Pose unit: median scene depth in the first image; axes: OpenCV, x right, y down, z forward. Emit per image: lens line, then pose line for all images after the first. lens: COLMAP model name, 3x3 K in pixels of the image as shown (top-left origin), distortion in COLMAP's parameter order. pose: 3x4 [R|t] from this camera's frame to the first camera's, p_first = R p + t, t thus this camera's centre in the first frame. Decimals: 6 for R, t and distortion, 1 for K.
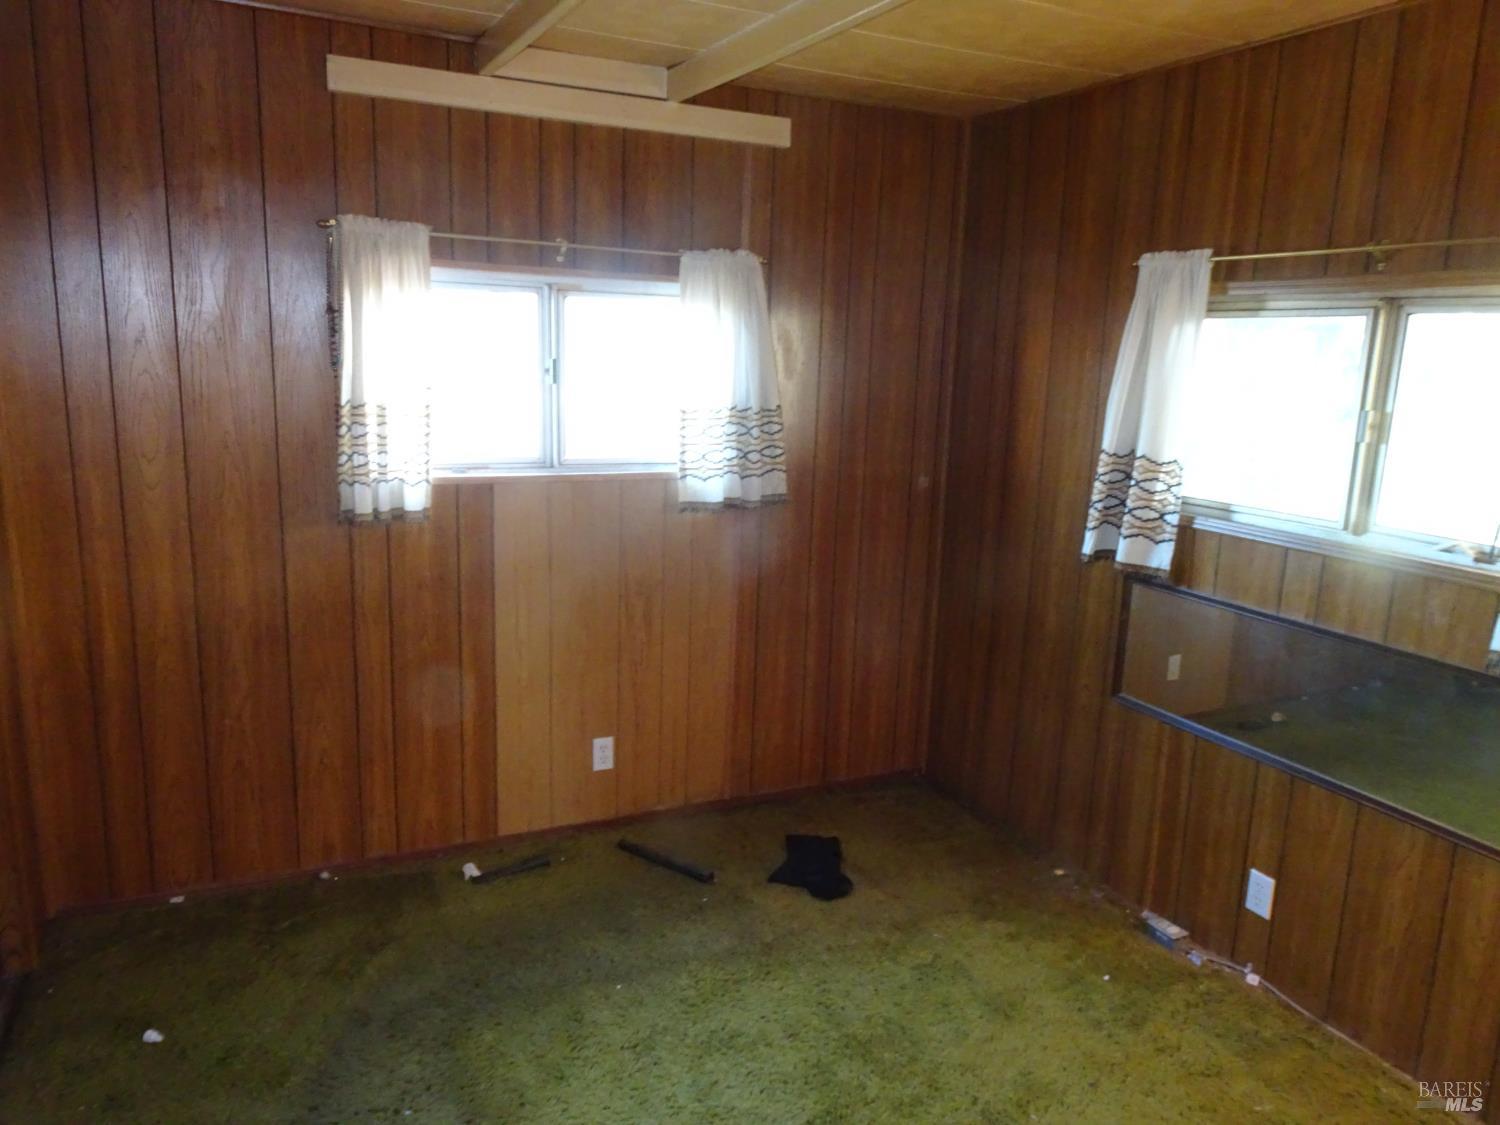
lens RADIAL K [[1063.0, 0, 750.0], [0, 1063.0, 562.5], [0, 0, 1]] dist [0.002850, -0.000274]
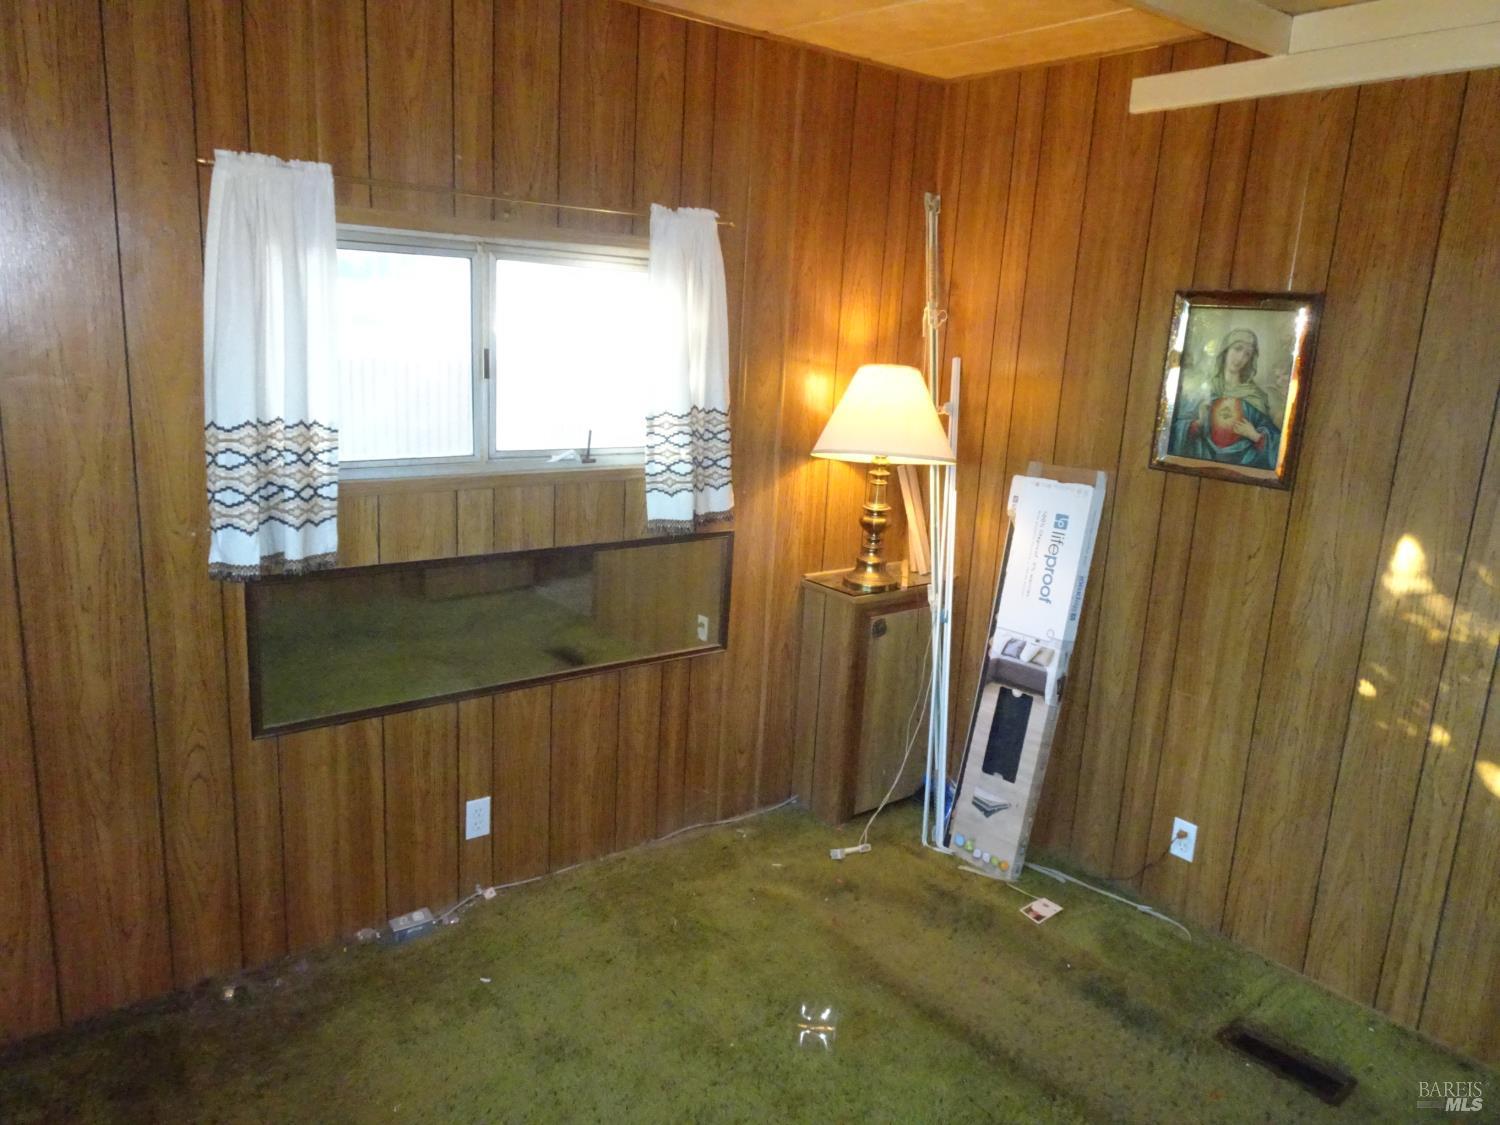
lens RADIAL K [[1048.7, 0, 750.0], [0, 1048.7, 562.5], [0, 0, 1]] dist [0.002079, 0.000778]
pose [[-0.204325, -0.262603, 0.943022, -0.469126], [0.142249, 0.945155, 0.294018, -0.186307], [-0.968513, 0.194219, -0.155764, 0.831245]]
